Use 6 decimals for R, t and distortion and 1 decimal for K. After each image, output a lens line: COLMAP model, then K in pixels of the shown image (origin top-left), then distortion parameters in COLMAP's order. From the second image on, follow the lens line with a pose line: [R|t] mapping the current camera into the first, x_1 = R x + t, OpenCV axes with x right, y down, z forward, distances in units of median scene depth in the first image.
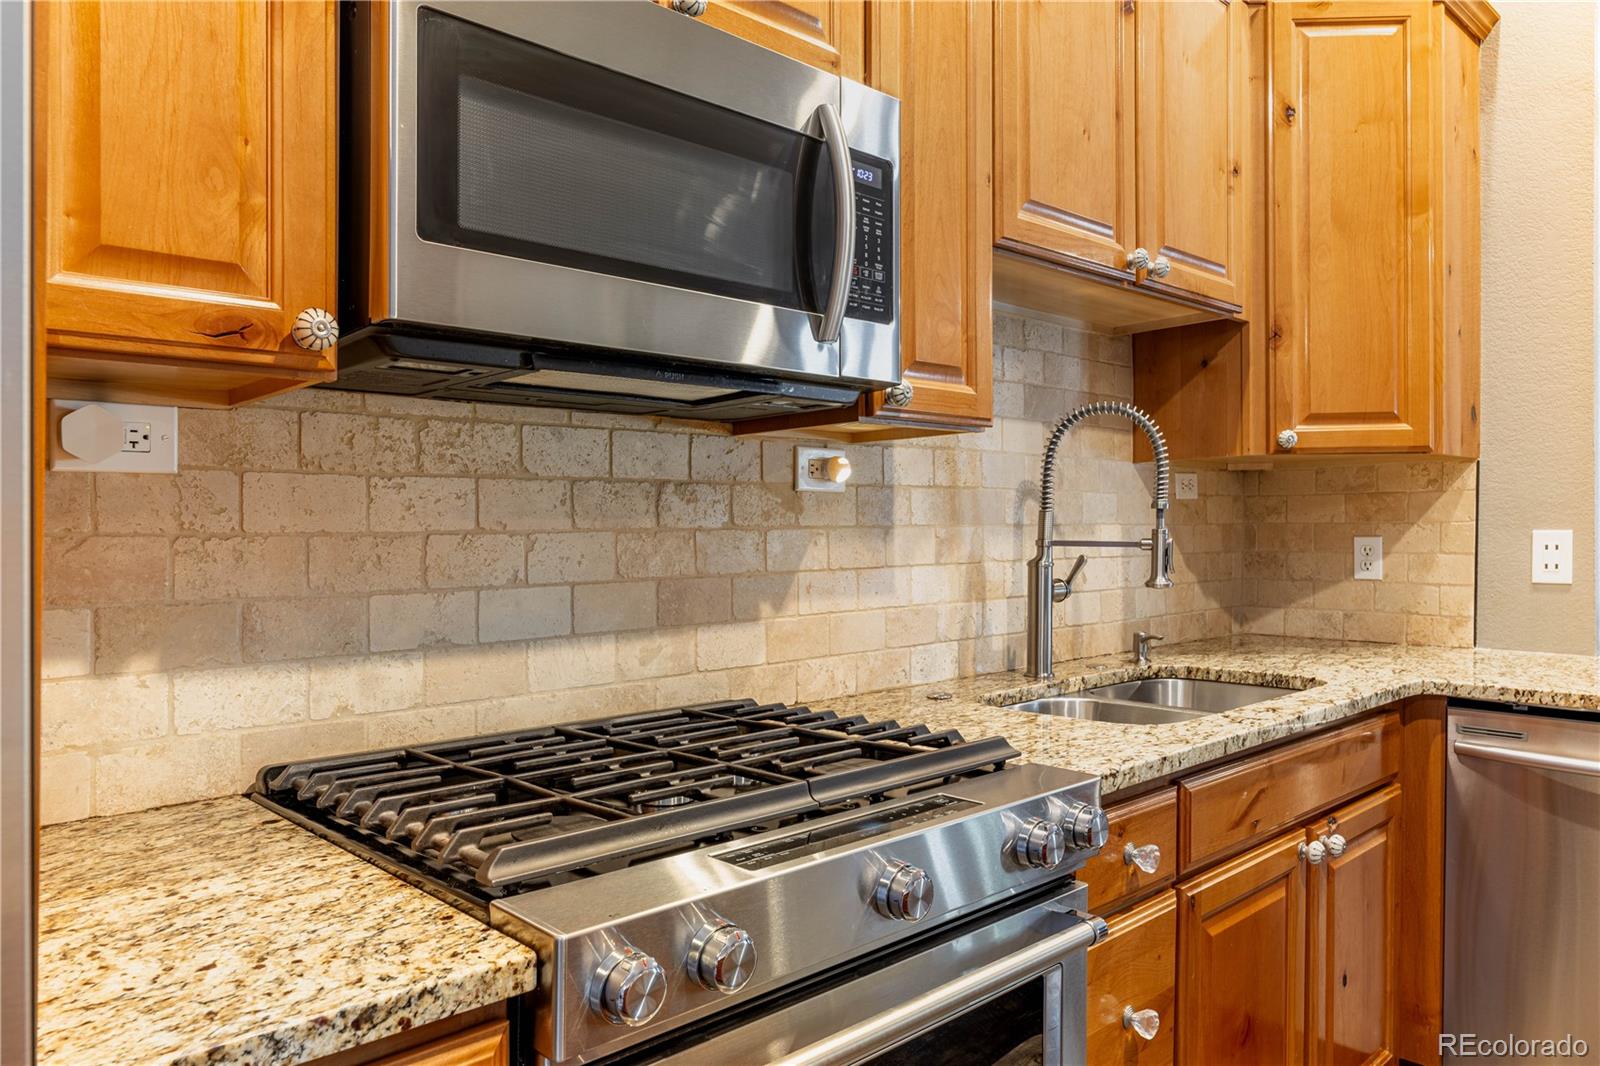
lens RADIAL K [[1096.8, 0, 813.1], [0, 1096.8, 527.8], [0, 0, 1]] dist [-0.008003, -0.003417]
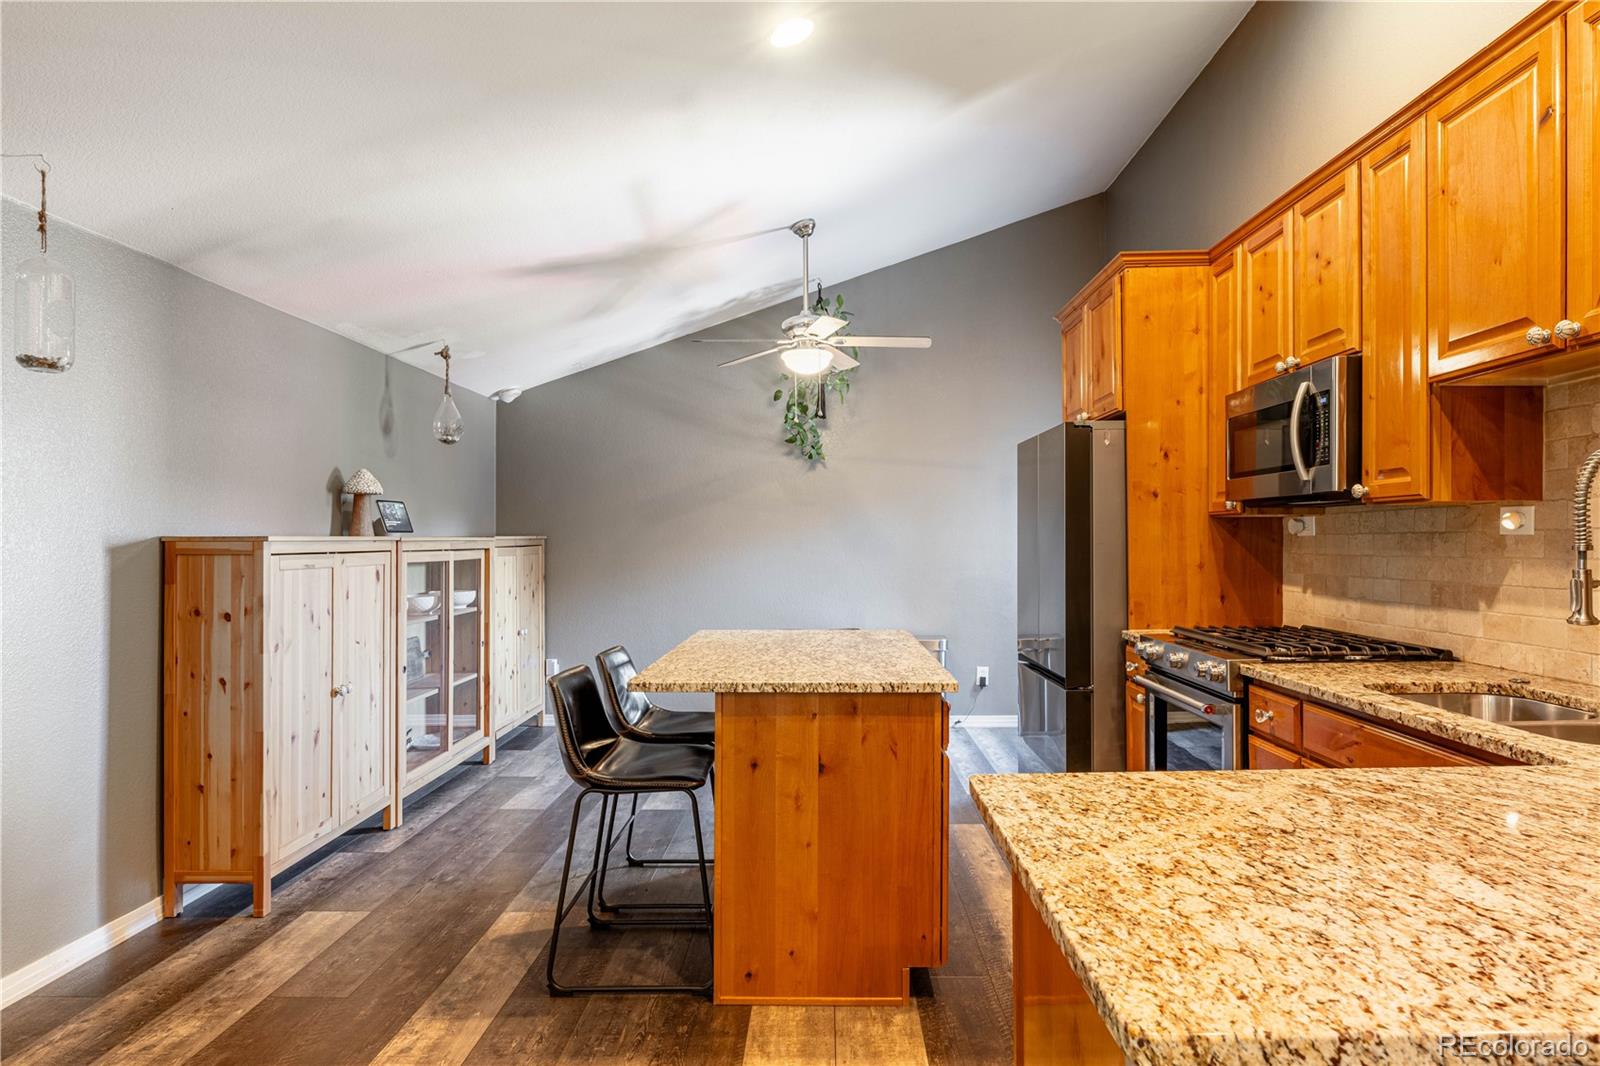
lens RADIAL K [[874.2, 0, 868.6], [0, 874.2, 539.6], [0, 0, 1]] dist [-0.000401, 0.000228]
pose [[-0.653424, 0.012014, -0.756897, 1.615528], [0.014634, 0.999888, 0.003237, -0.046432], [0.756851, -0.008961, -0.653526, 1.178732]]
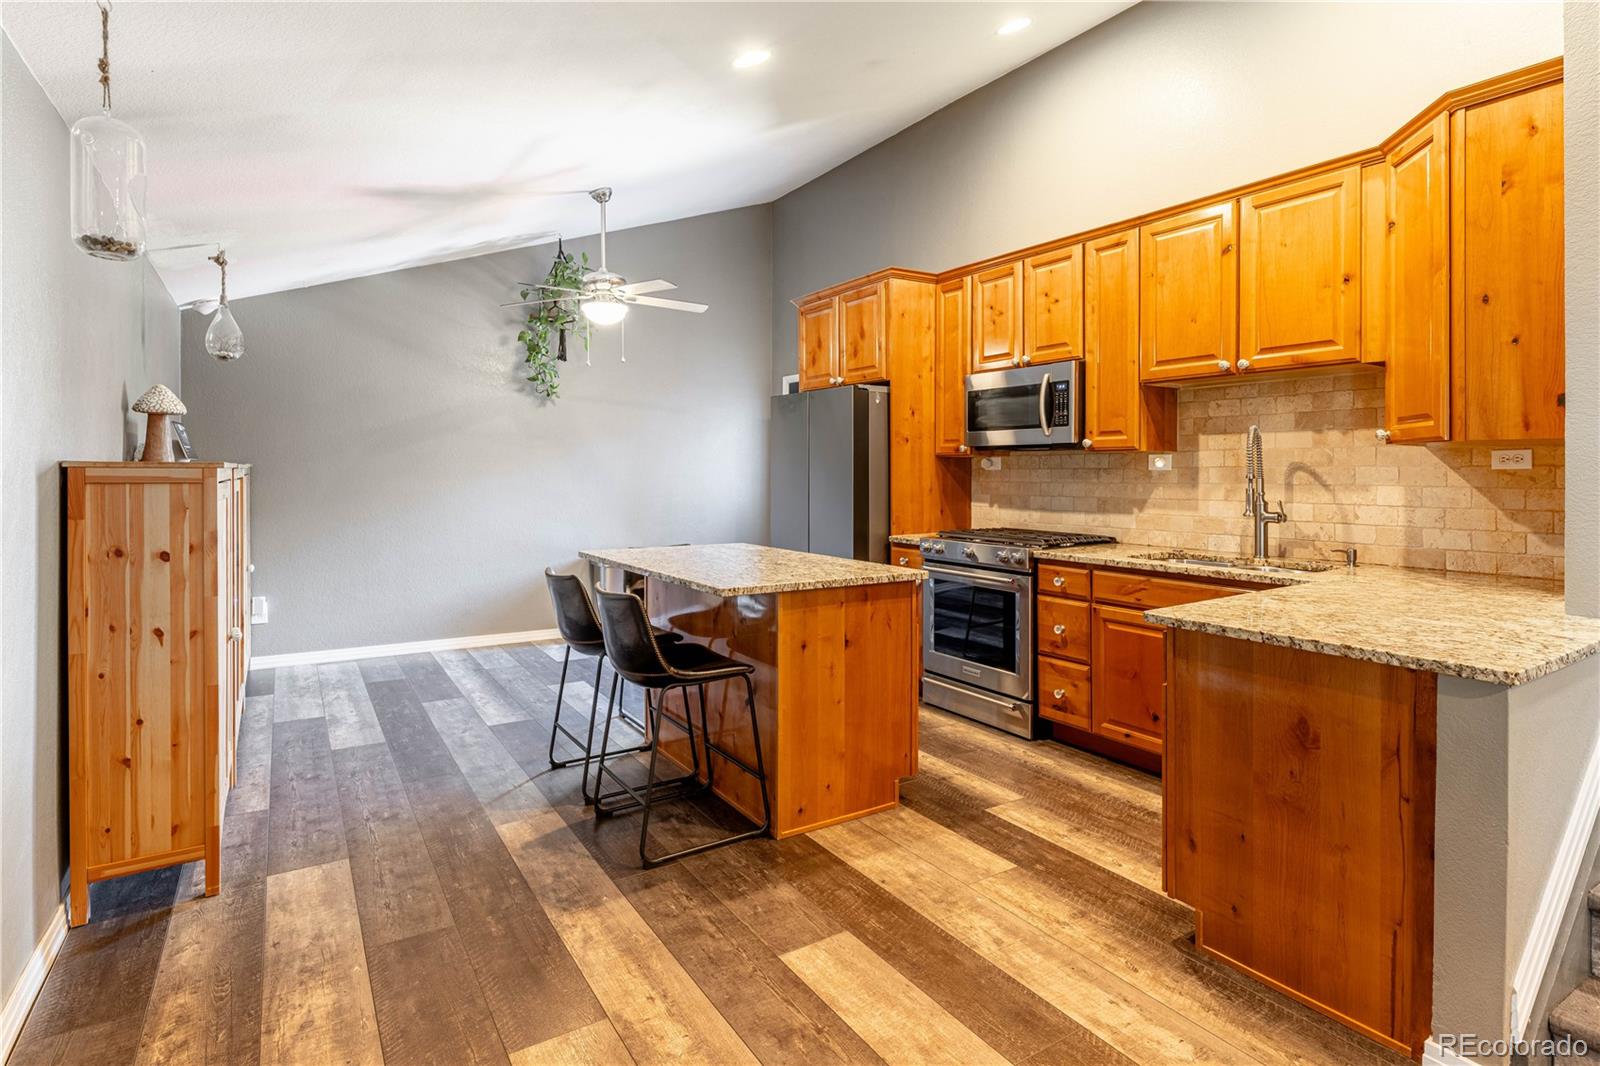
lens RADIAL K [[746.8, 0, 800.0], [0, 746.8, 478.1], [0, 0, 1]] dist [0.002258, -0.000548]
pose [[-0.172659, 0.018938, -0.984800, 2.125420], [0.004805, 0.999819, 0.018385, -0.055288], [0.984970, -0.001557, -0.172719, 0.460057]]
